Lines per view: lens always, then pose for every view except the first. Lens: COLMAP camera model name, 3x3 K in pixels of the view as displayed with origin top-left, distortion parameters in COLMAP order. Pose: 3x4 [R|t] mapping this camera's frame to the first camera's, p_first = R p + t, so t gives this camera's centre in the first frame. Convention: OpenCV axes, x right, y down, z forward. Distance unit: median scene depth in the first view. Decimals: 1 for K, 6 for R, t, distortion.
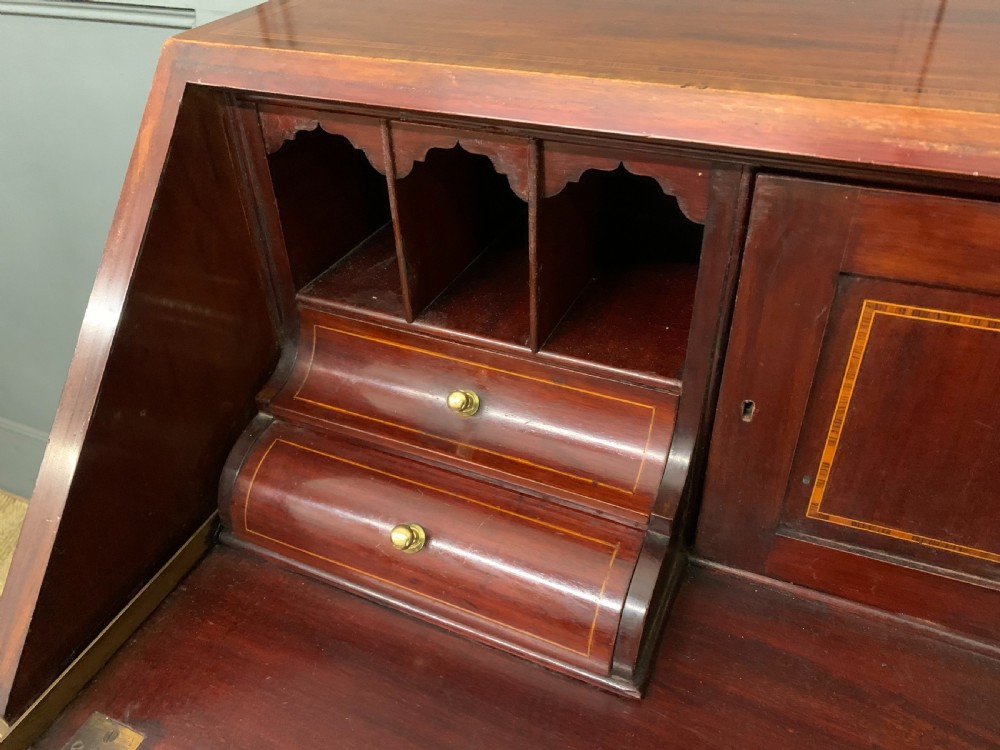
lens RADIAL K [[772.3, 0, 515.2], [0, 772.3, 371.2], [0, 0, 1]] dist [0.025629, -0.007150]
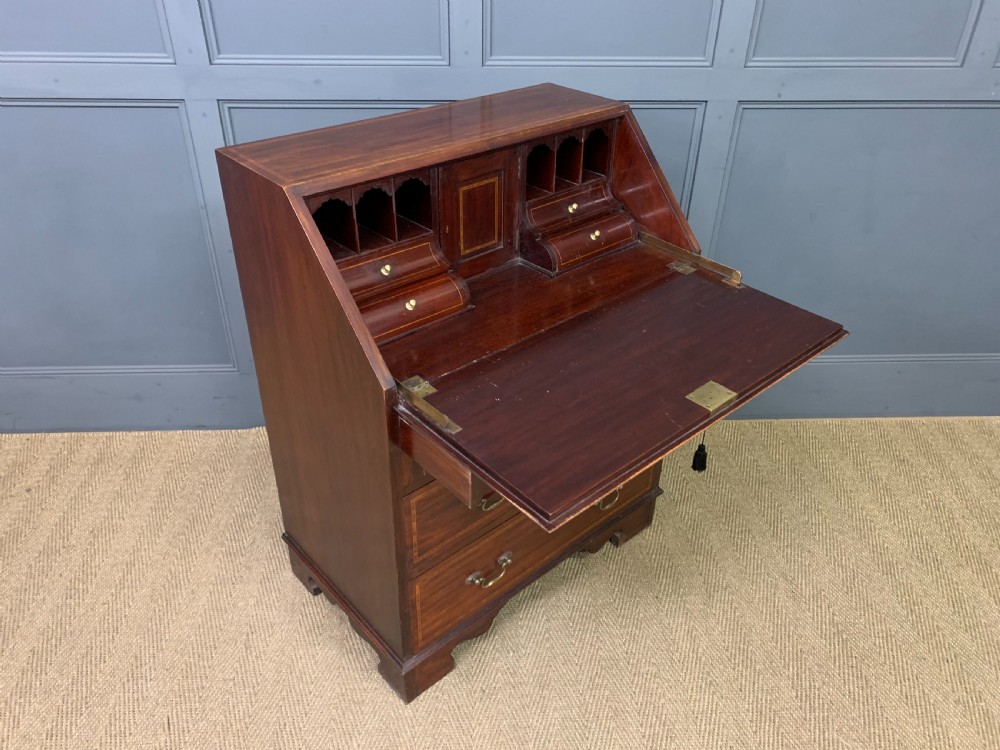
lens RADIAL K [[772.3, 0, 492.7], [0, 772.3, 375.5], [0, 0, 1]] dist [0.025629, -0.007150]
pose [[0.897918, -0.201592, 0.391284, -1.360197], [0.229456, 0.972991, -0.025264, 1.377183], [-0.375623, 0.112468, 0.919923, -3.155169]]
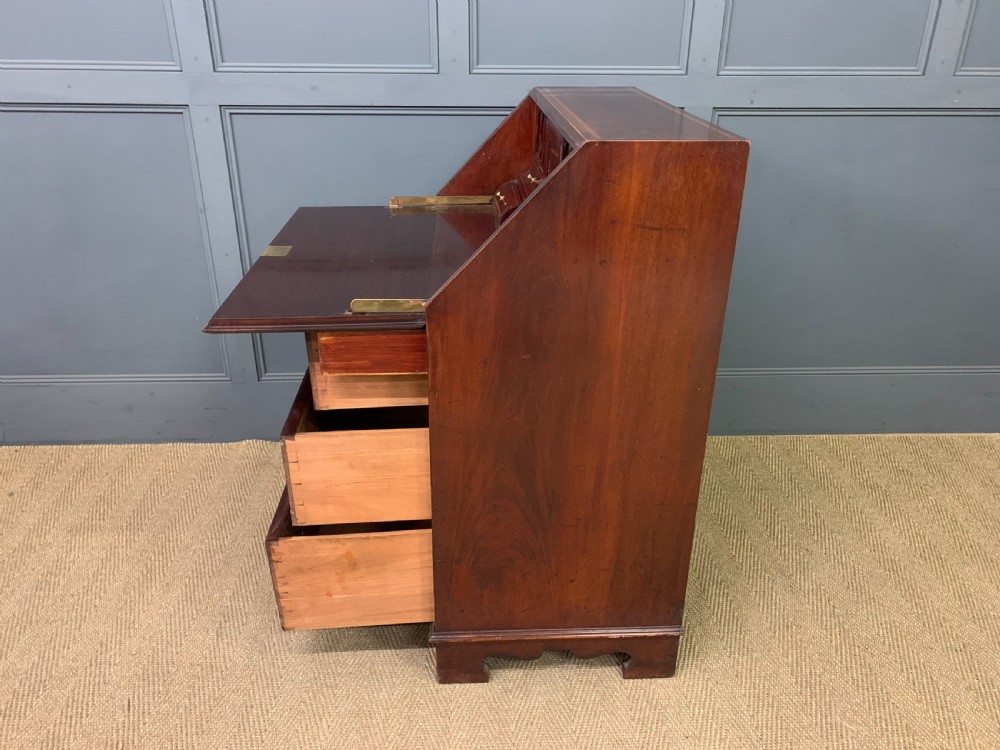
lens RADIAL K [[772.3, 0, 499.6], [0, 772.3, 366.2], [0, 0, 1]] dist [0.025629, -0.007150]
pose [[0.901327, -0.143705, 0.408605, -1.336024], [0.230026, 0.958144, -0.170432, 2.167344], [-0.367010, 0.247605, 0.896658, -3.100749]]
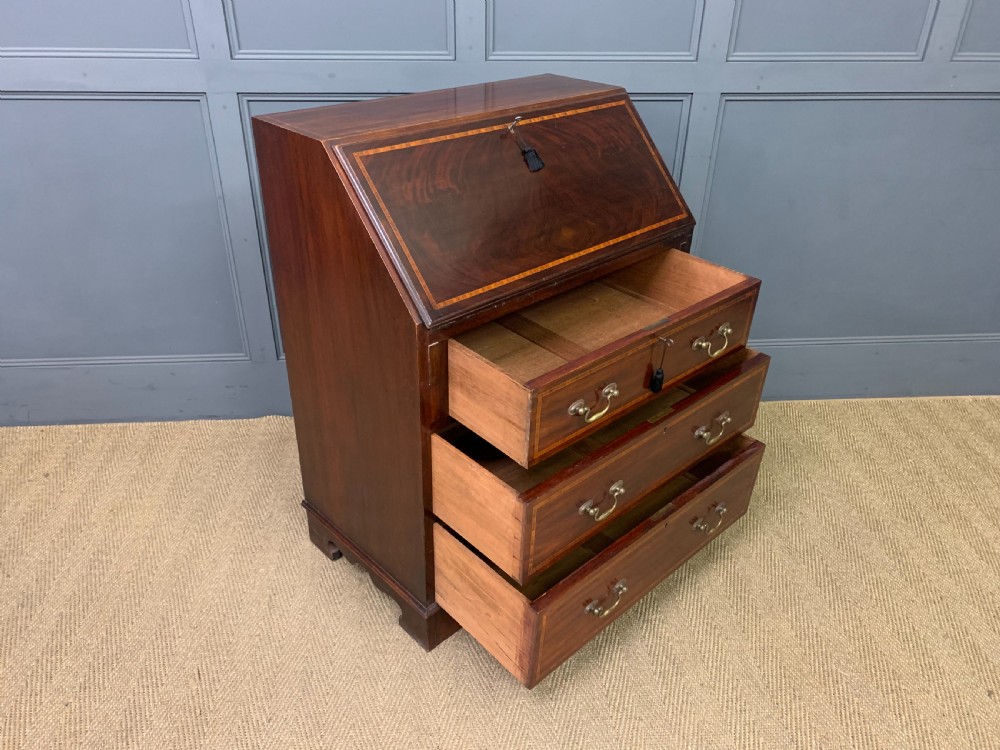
lens RADIAL K [[772.3, 0, 496.0], [0, 772.3, 381.7], [0, 0, 1]] dist [0.025629, -0.007150]
pose [[0.881599, -0.197524, 0.428680, -1.747279], [0.248405, 0.966436, -0.065550, 1.820565], [-0.401344, 0.164275, 0.901075, -3.272216]]
